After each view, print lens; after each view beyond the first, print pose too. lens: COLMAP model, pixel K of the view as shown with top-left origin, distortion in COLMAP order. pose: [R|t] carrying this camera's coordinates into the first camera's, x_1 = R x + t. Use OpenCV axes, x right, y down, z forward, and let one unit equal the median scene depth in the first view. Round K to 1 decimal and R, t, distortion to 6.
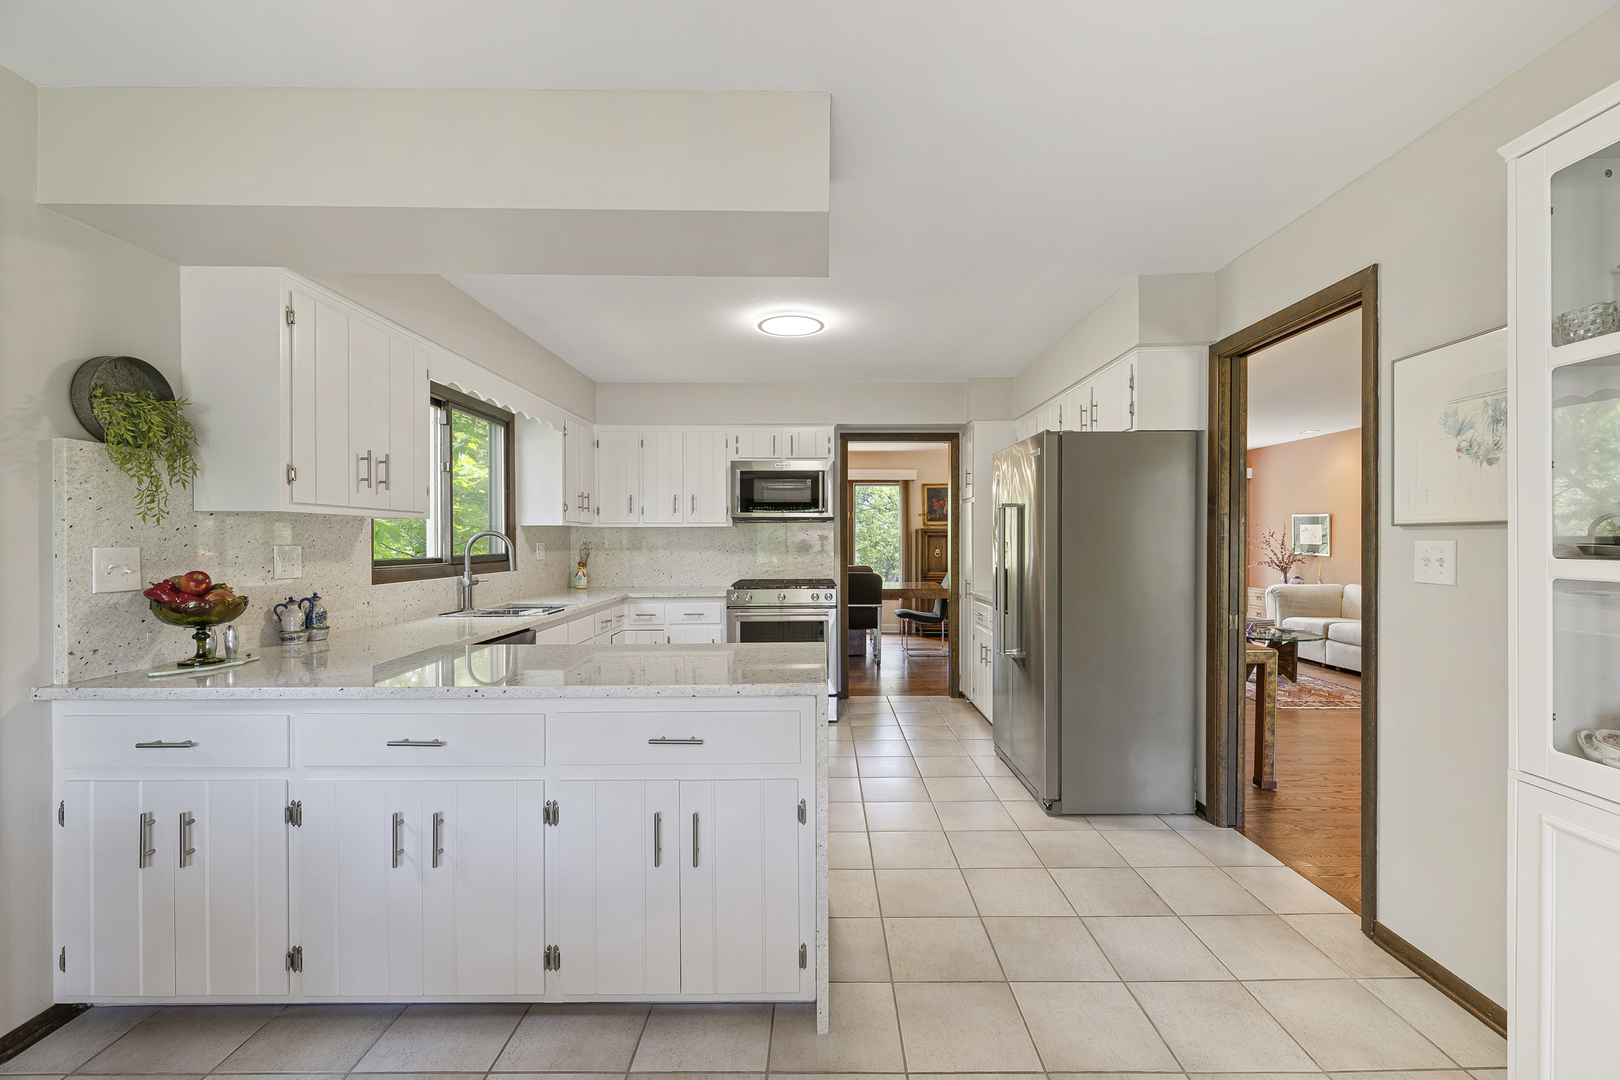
lens RADIAL K [[693.3, 0, 810.0], [0, 693.3, 540.0], [0, 0, 1]] dist [-0.001908, -0.000294]
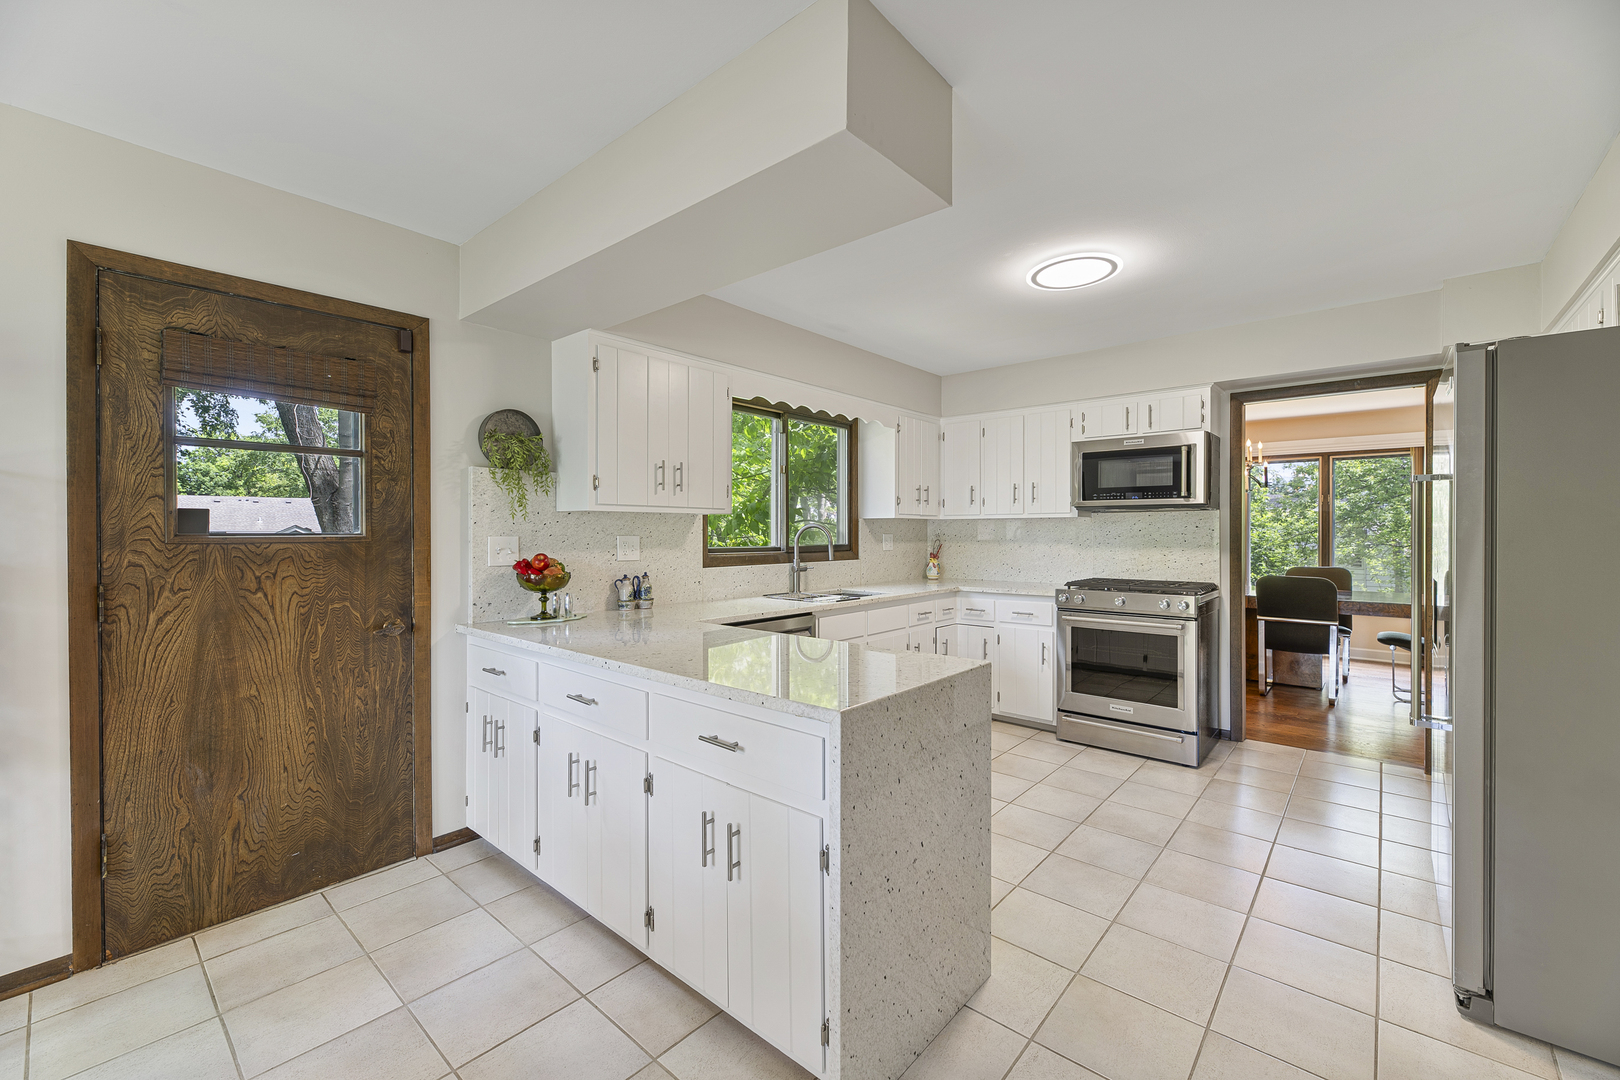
lens RADIAL K [[660.7, 0, 810.0], [0, 660.7, 540.0], [0, 0, 1]] dist [0.016444, -0.009084]
pose [[0.749611, 0.011049, -0.661787, 0.247494], [-0.002476, 0.999900, 0.013889, -0.001832], [0.661874, -0.008773, 0.749564, 0.195118]]
